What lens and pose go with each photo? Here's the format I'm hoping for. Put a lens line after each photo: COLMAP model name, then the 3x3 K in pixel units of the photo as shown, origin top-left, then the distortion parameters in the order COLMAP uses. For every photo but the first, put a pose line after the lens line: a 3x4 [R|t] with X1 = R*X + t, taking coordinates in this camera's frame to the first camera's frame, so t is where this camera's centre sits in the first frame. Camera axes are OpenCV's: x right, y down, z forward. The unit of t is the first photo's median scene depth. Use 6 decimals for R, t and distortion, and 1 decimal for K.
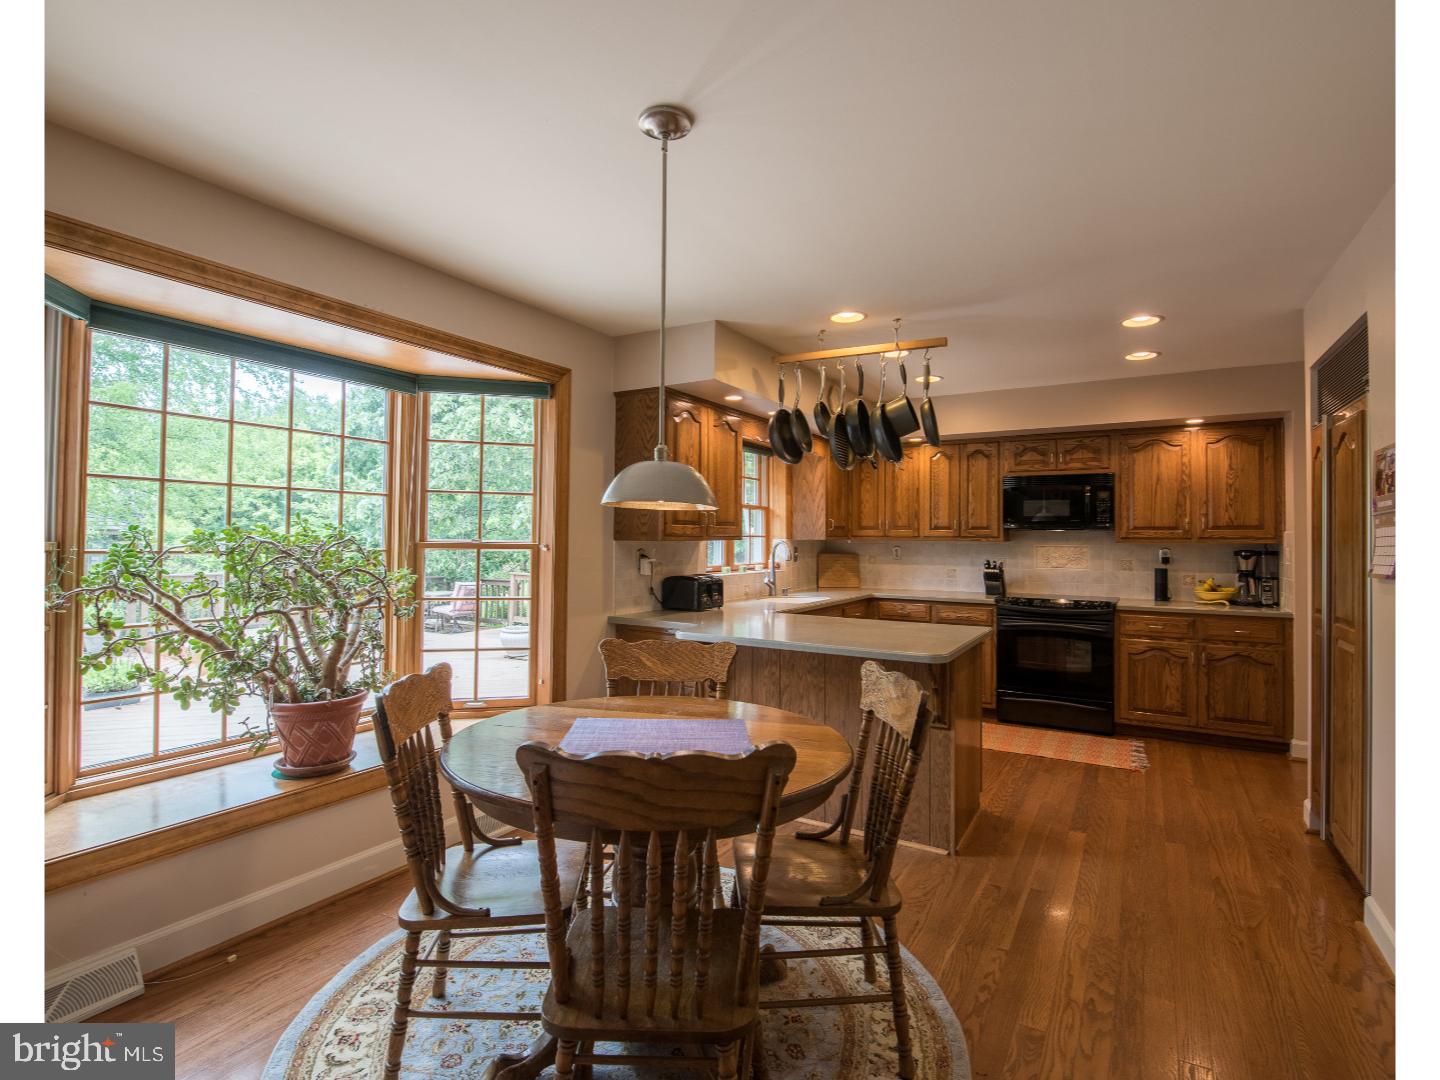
lens RADIAL K [[703.0, 0, 720.0], [0, 703.0, 540.0], [0, 0, 1]] dist [-0.000085, -0.000135]
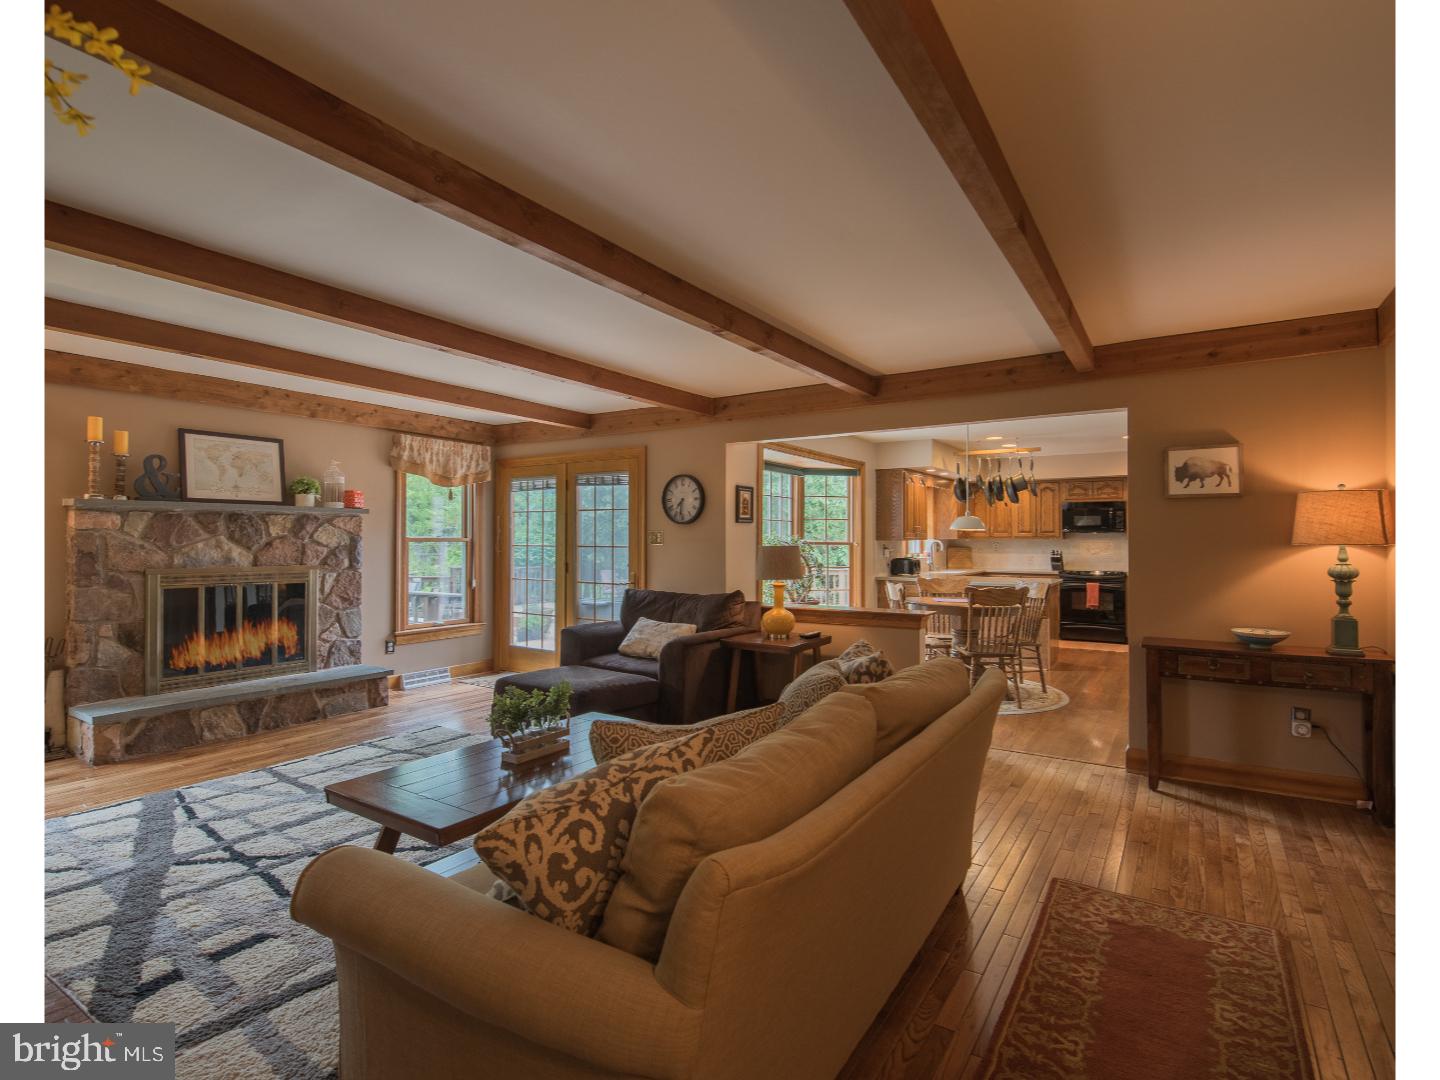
lens RADIAL K [[703.0, 0, 720.0], [0, 703.0, 540.0], [0, 0, 1]] dist [-0.000085, -0.000135]
pose [[0.998945, -0.007857, -0.045239, -0.391917], [0.007905, 0.999968, 0.000889, -0.004867], [0.045230, -0.001246, 0.998976, -0.835910]]
